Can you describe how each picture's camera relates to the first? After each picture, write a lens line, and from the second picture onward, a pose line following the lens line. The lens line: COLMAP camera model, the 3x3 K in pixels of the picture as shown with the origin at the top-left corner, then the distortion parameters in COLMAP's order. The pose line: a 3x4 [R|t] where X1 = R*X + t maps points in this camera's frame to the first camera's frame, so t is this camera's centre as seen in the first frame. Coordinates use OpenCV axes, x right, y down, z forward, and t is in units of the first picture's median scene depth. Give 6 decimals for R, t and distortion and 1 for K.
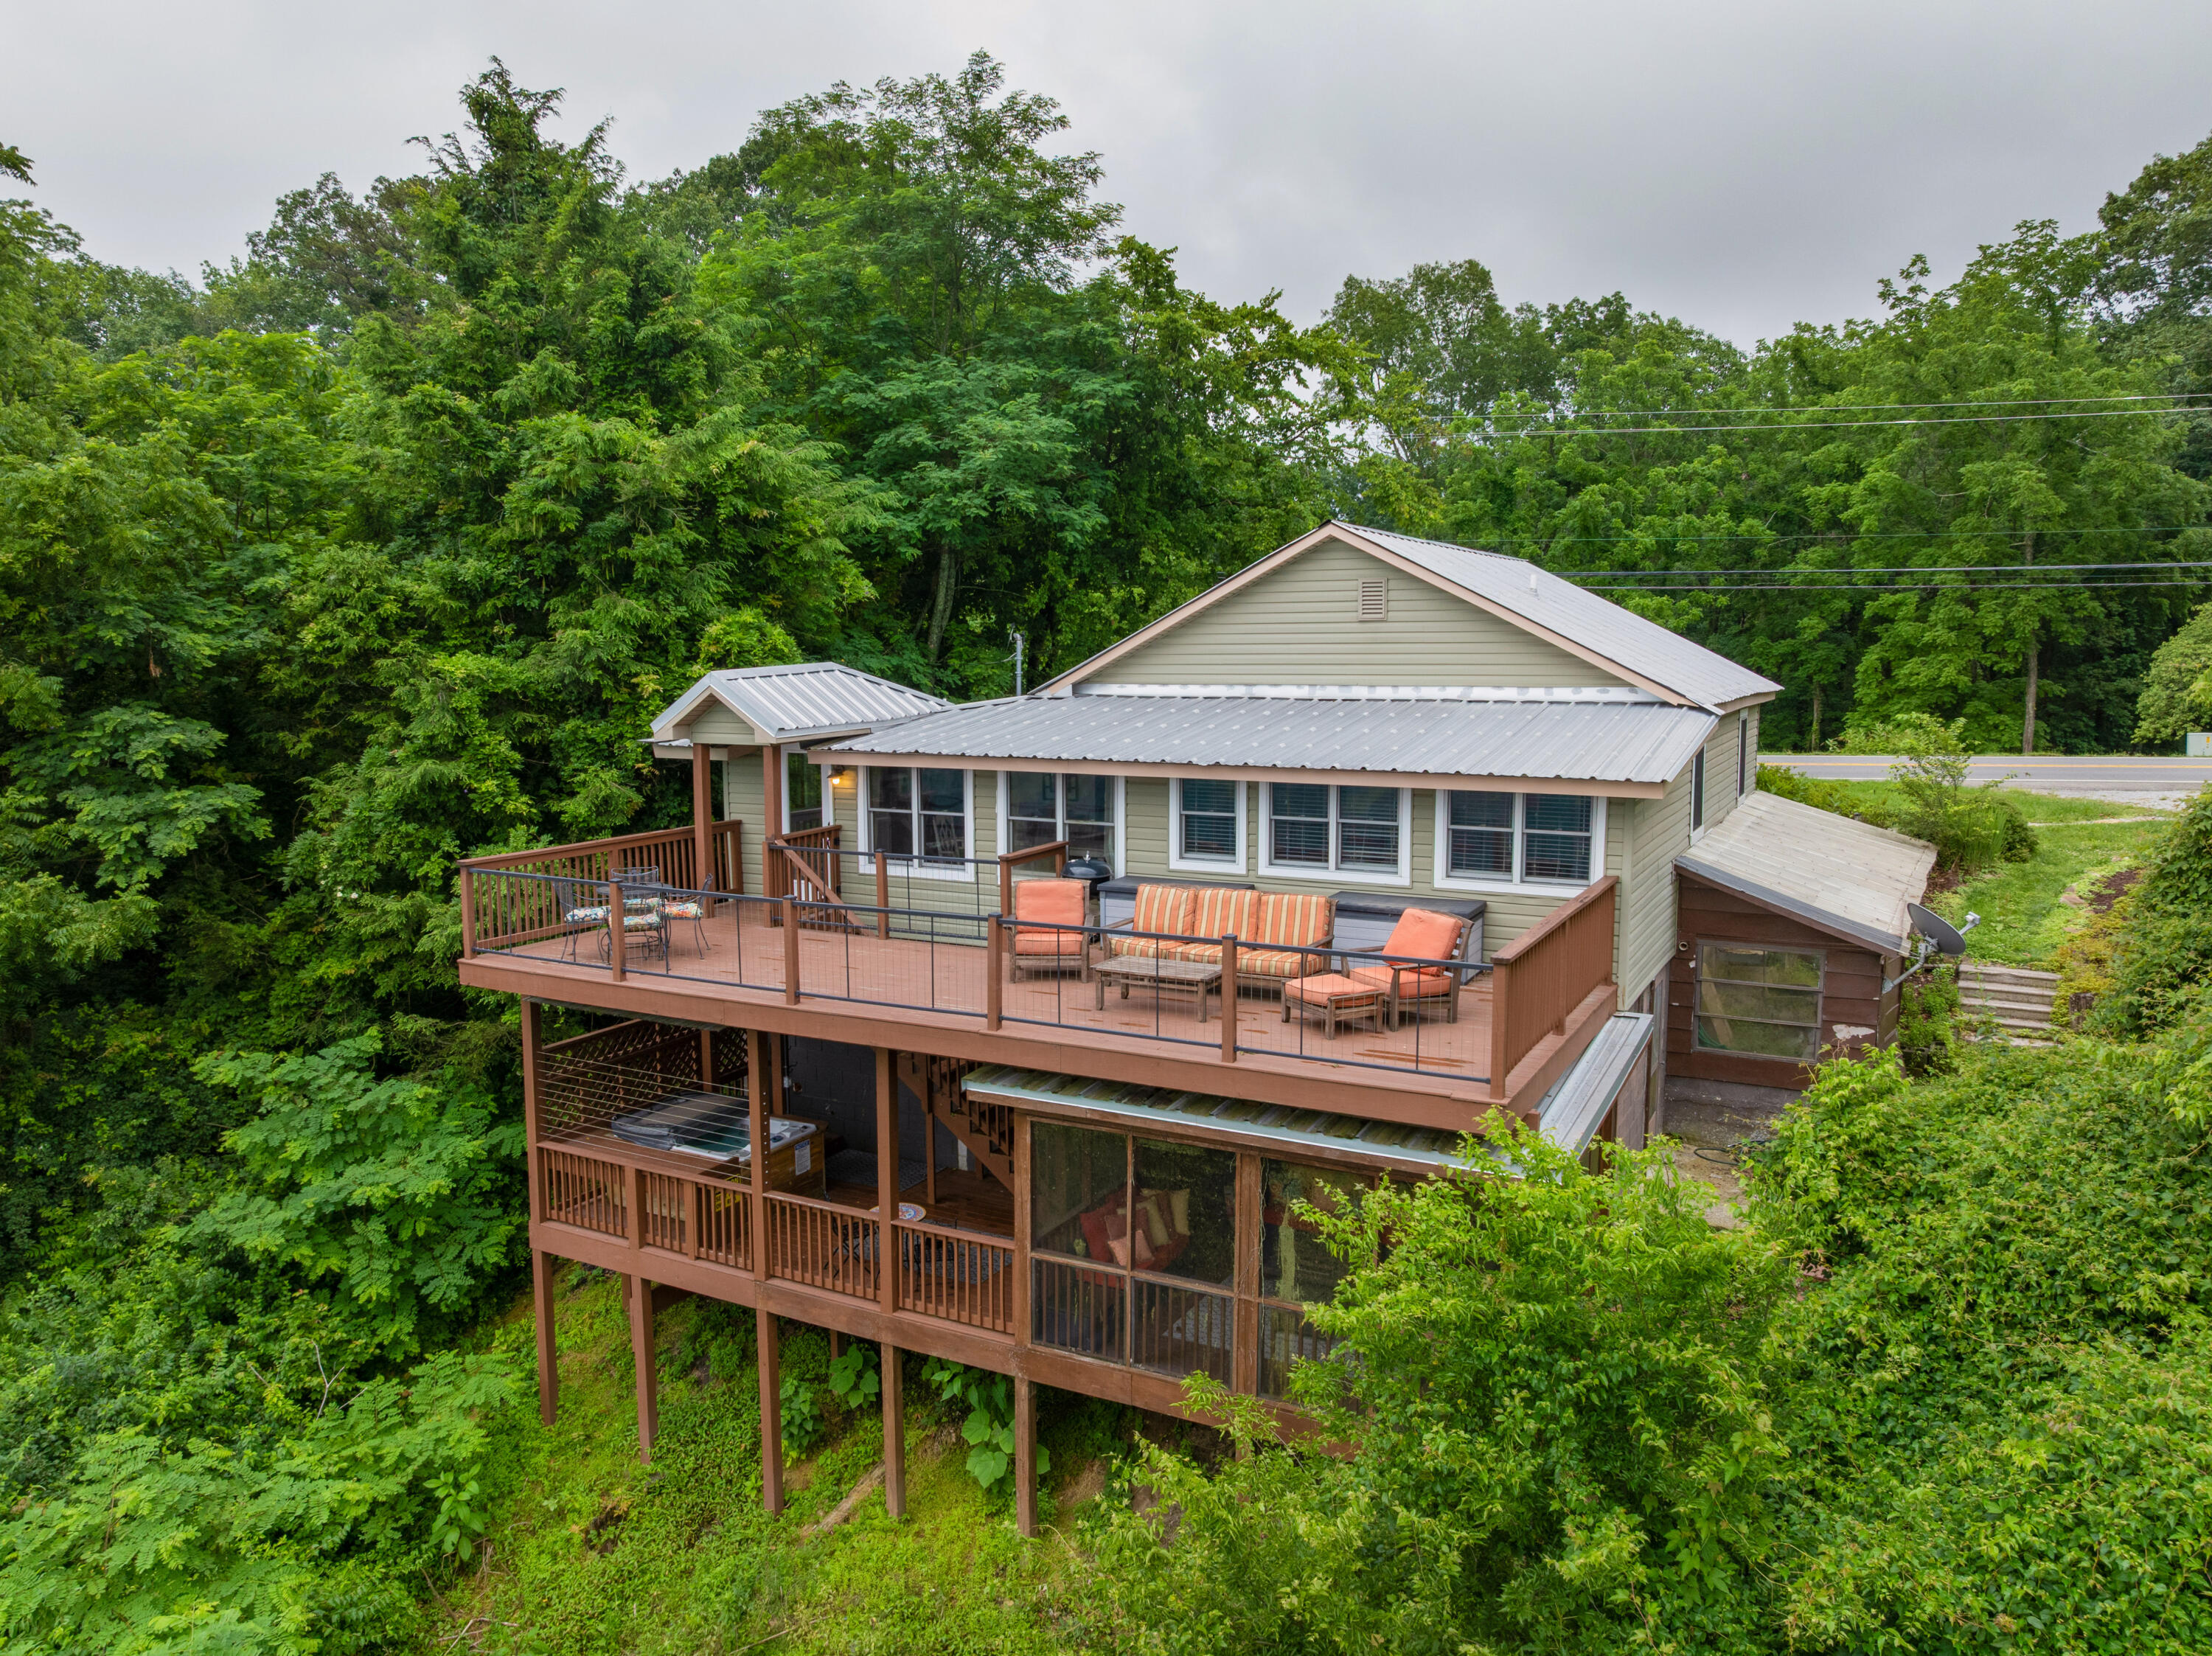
lens RADIAL K [[1548.7, 0, 1106.0], [0, 1548.7, 828.0], [0, 0, 1]] dist [-0.024956, 0.001607]
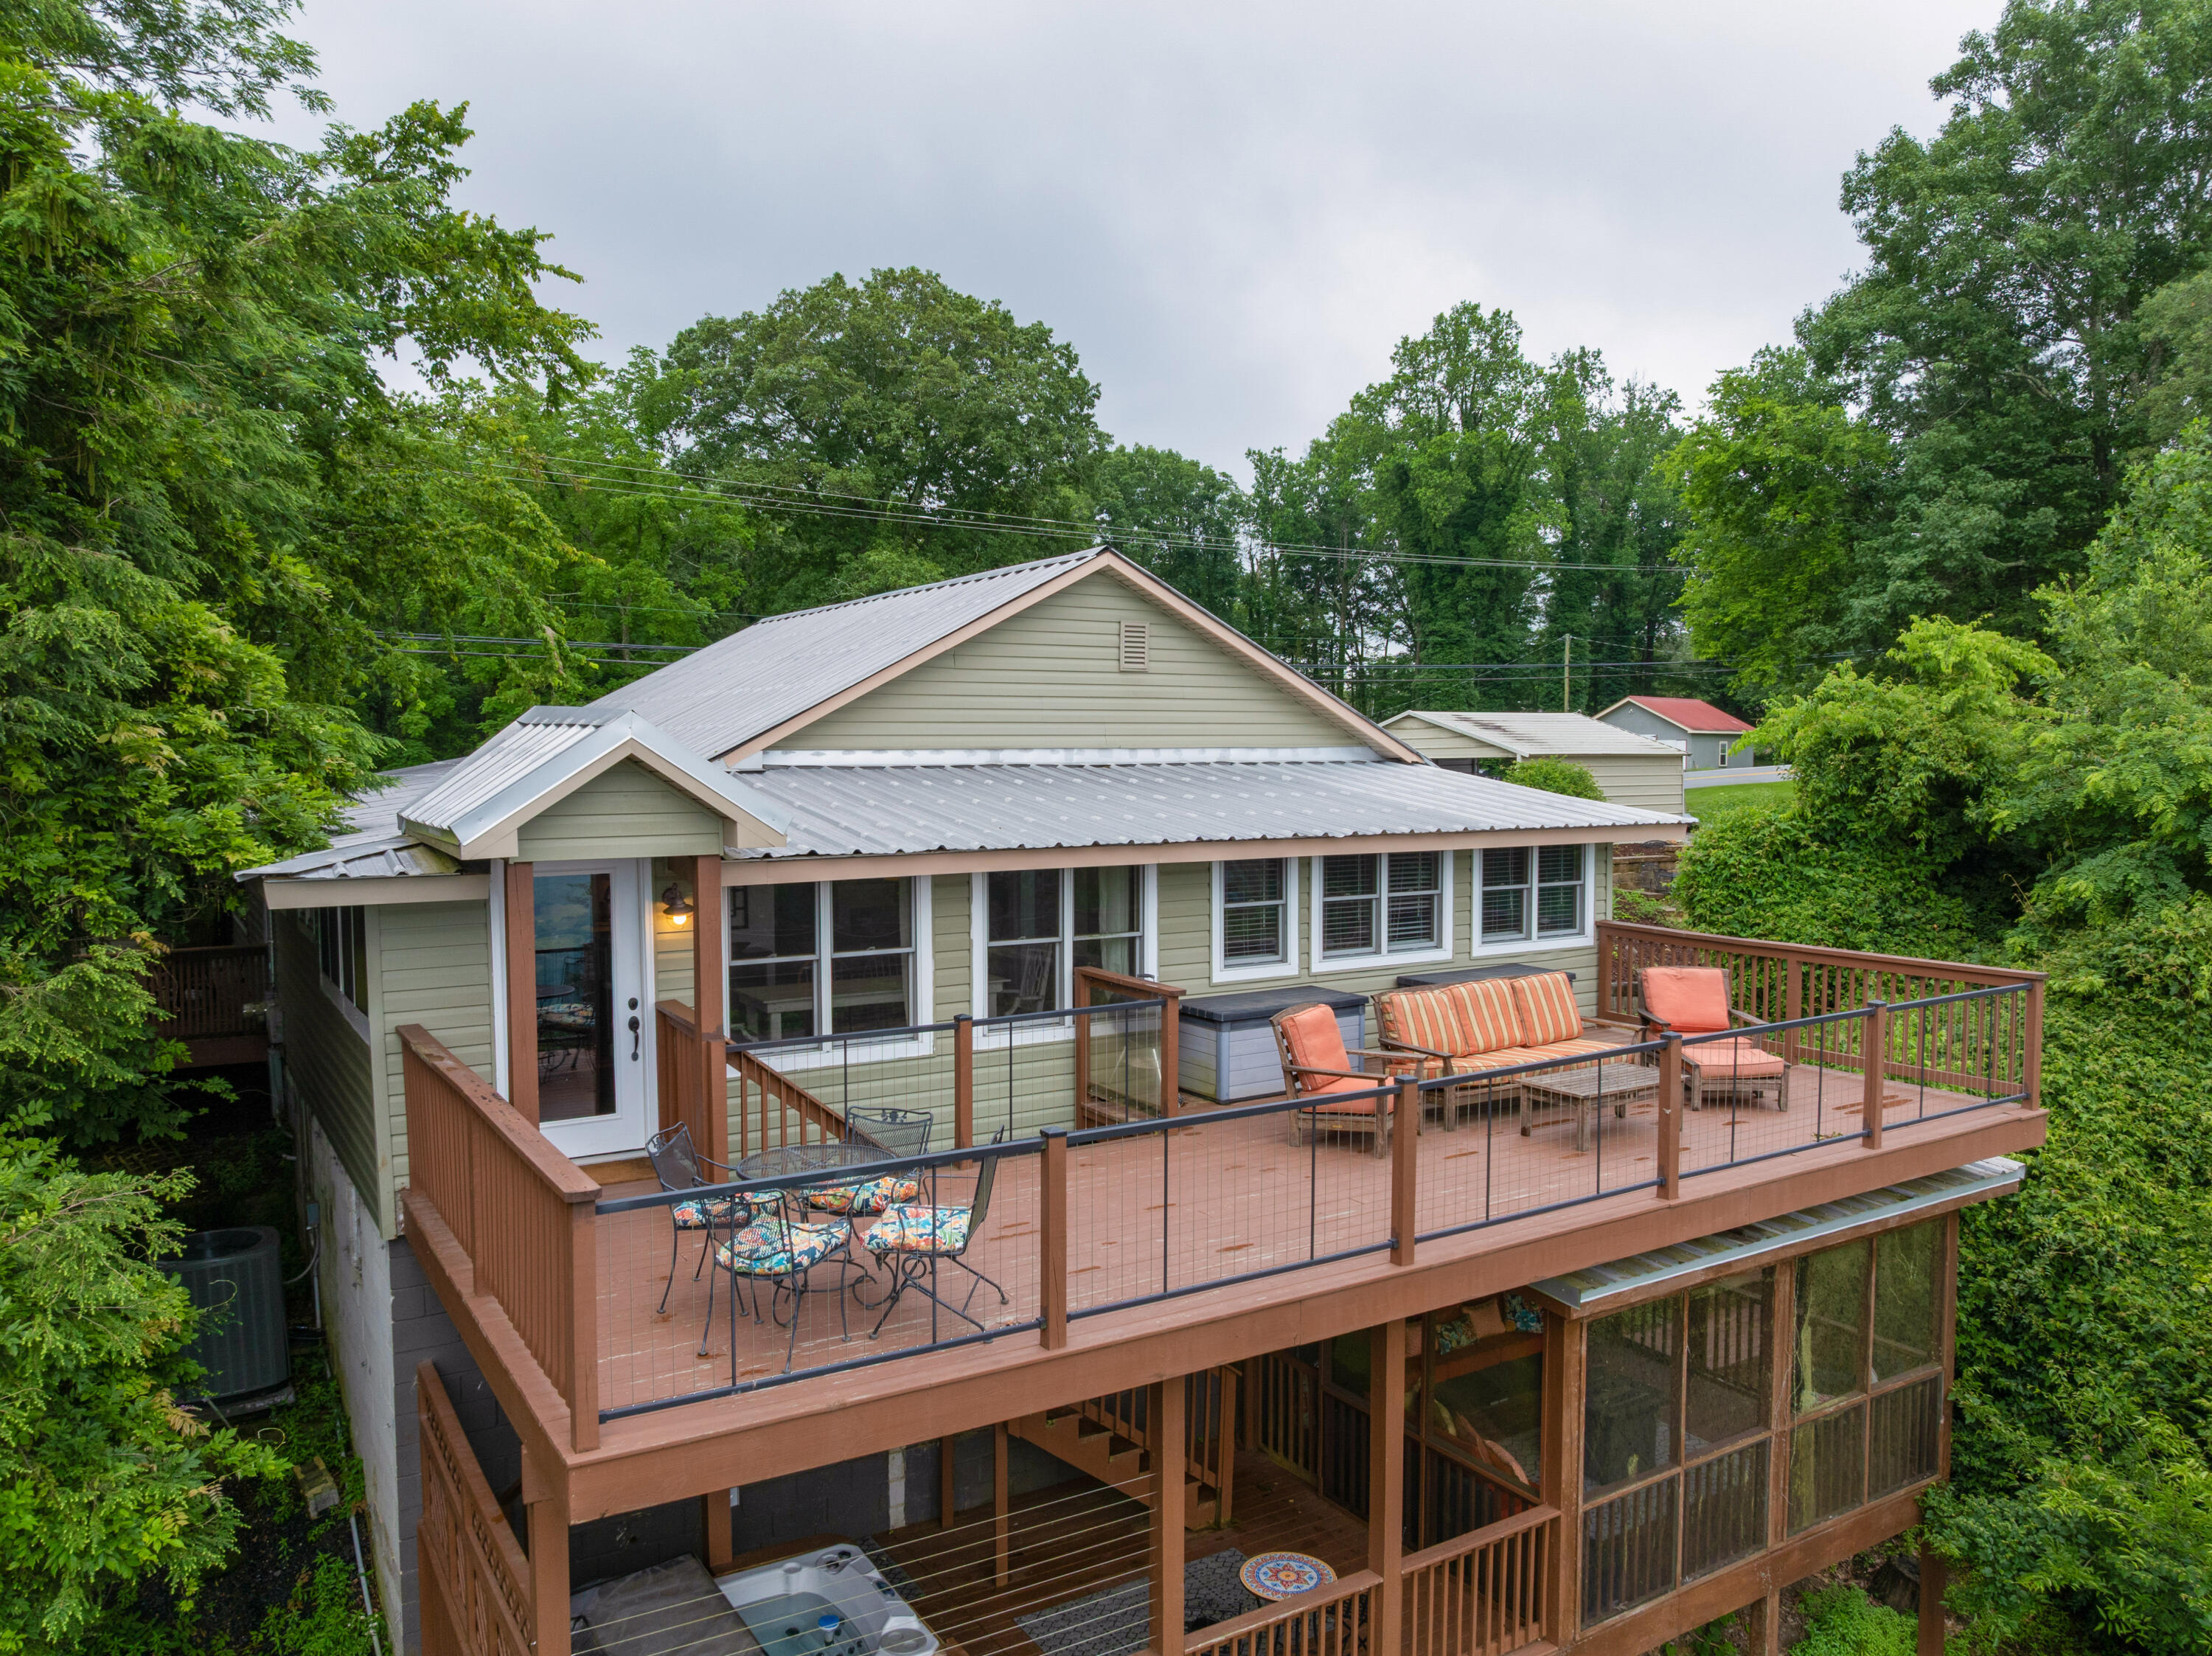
lens RADIAL K [[1574.3, 0, 1106.0], [0, 1574.3, 828.0], [0, 0, 1]] dist [-0.038010, -0.003826]
pose [[0.498132, -0.041129, 0.866125, -0.608964], [0.104671, 0.994422, -0.012977, -0.041648], [-0.860761, 0.097122, 0.499658, 0.627737]]
